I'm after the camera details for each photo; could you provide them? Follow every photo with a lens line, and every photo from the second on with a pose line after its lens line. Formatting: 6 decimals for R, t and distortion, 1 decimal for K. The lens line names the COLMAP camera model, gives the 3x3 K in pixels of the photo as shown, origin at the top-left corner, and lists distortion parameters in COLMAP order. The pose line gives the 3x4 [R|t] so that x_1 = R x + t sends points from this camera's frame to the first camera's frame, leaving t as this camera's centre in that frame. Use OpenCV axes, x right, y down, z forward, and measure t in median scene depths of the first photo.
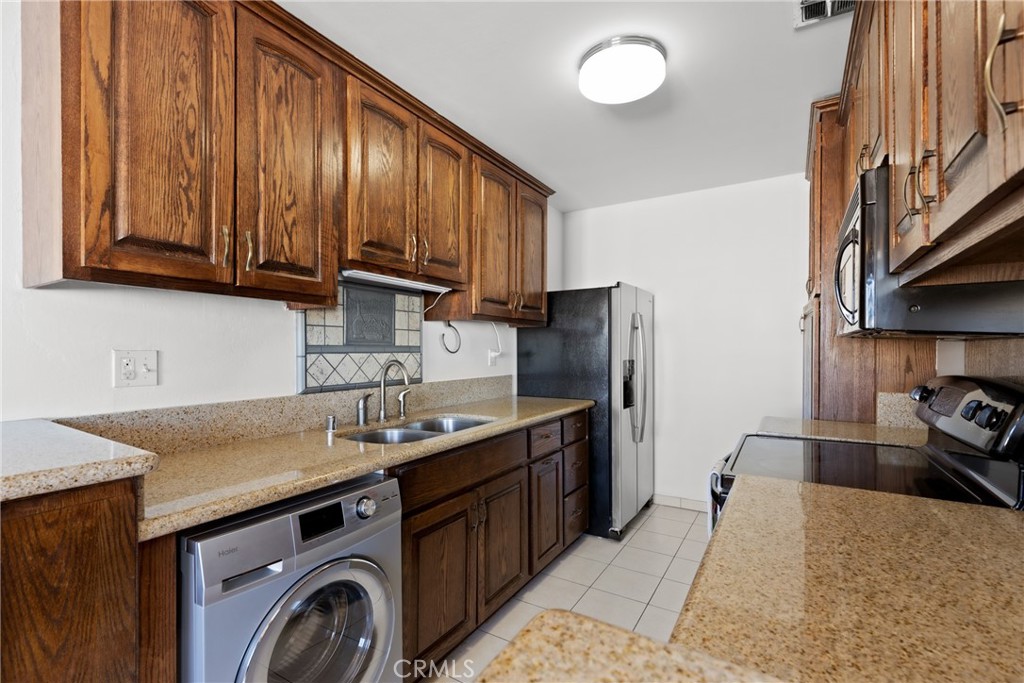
lens RADIAL K [[468.1, 0, 511.9], [0, 468.1, 345.7], [0, 0, 1]] dist [0.010053, -0.001645]
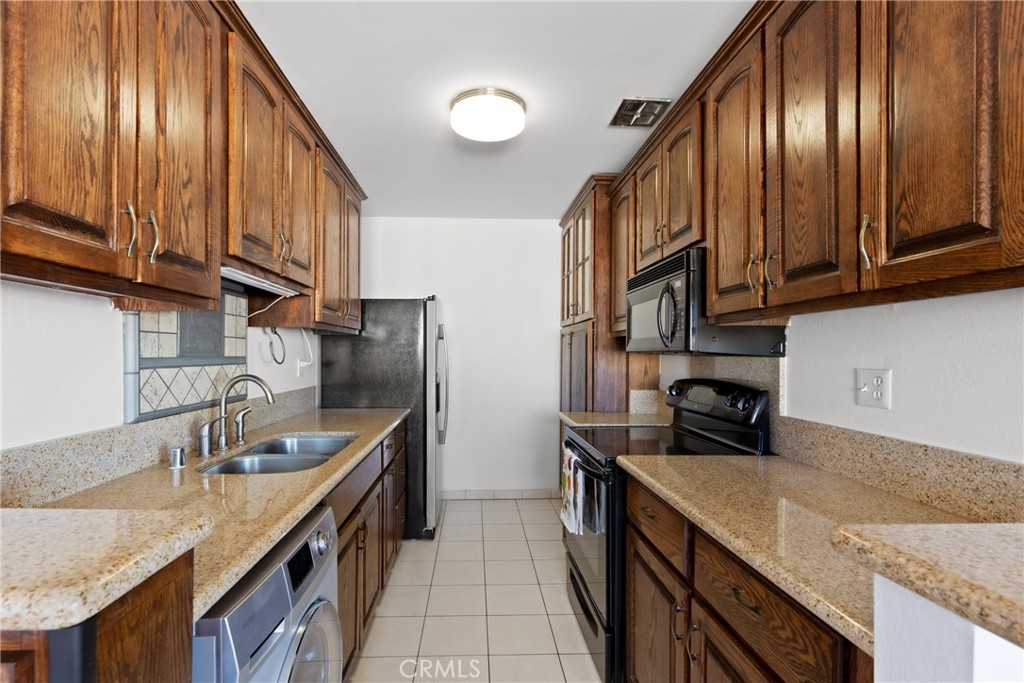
lens RADIAL K [[468.1, 0, 506.2], [0, 468.1, 348.7], [0, 0, 1]] dist [0.010053, -0.001645]
pose [[0.829958, 0.009972, 0.557737, -0.354347], [-0.008600, 0.999950, -0.005080, -0.016506], [-0.557759, -0.000580, 0.830002, 0.039538]]
